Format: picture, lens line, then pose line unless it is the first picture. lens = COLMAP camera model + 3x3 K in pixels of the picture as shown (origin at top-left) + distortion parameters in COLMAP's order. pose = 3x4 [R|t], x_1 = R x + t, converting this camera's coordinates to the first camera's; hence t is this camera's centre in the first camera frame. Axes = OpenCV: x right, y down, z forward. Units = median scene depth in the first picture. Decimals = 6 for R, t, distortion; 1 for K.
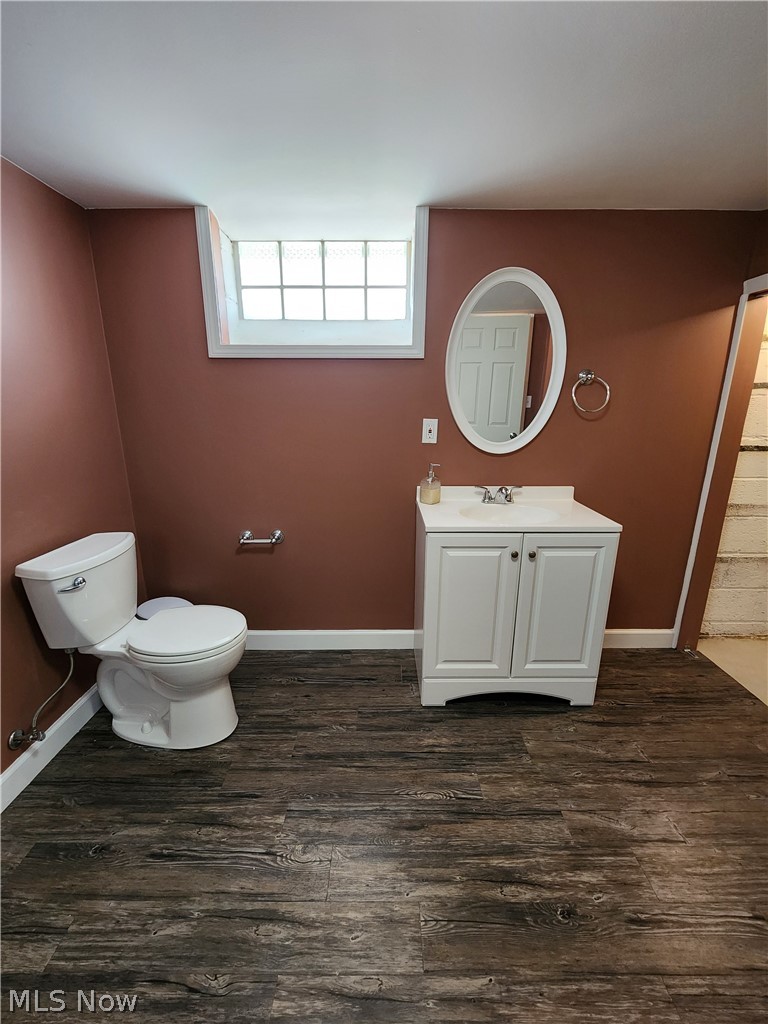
lens RADIAL K [[423.8, 0, 378.7], [0, 423.8, 512.3], [0, 0, 1]] dist [0.000984, -0.001845]
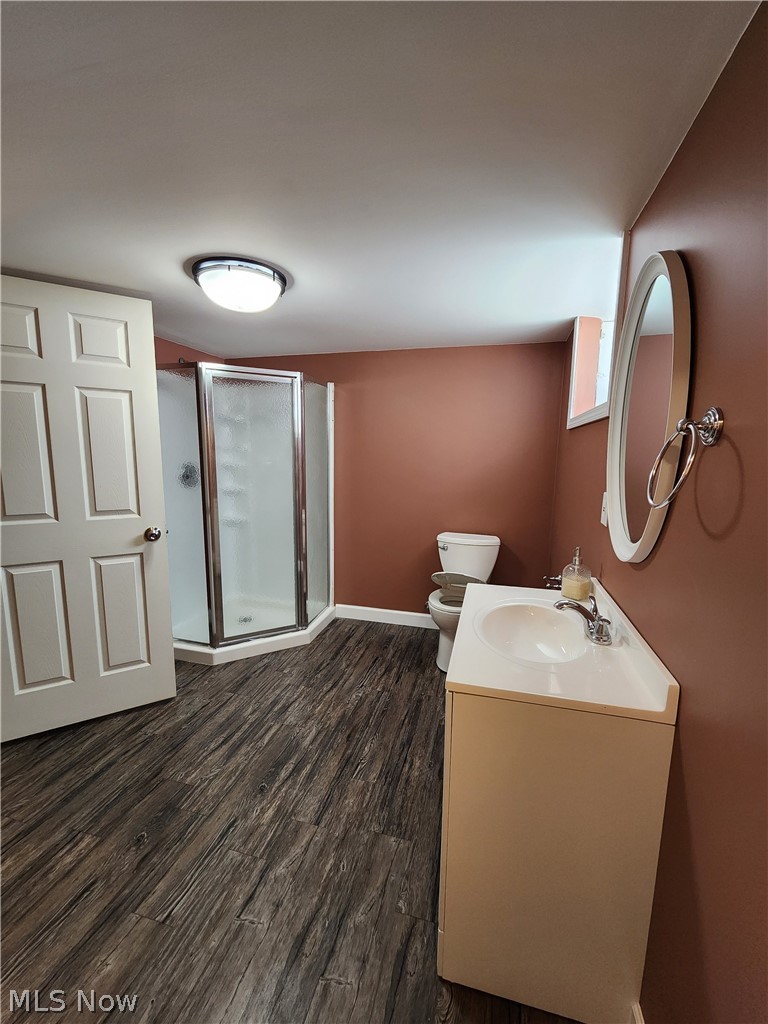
lens RADIAL K [[423.8, 0, 380.8], [0, 423.8, 512.5], [0, 0, 1]] dist [0.000984, -0.001845]
pose [[-0.265562, 0.132646, -0.954925, 1.343897], [-0.258742, 0.944346, 0.203133, -0.328027], [0.928724, 0.301024, -0.216461, 1.160360]]
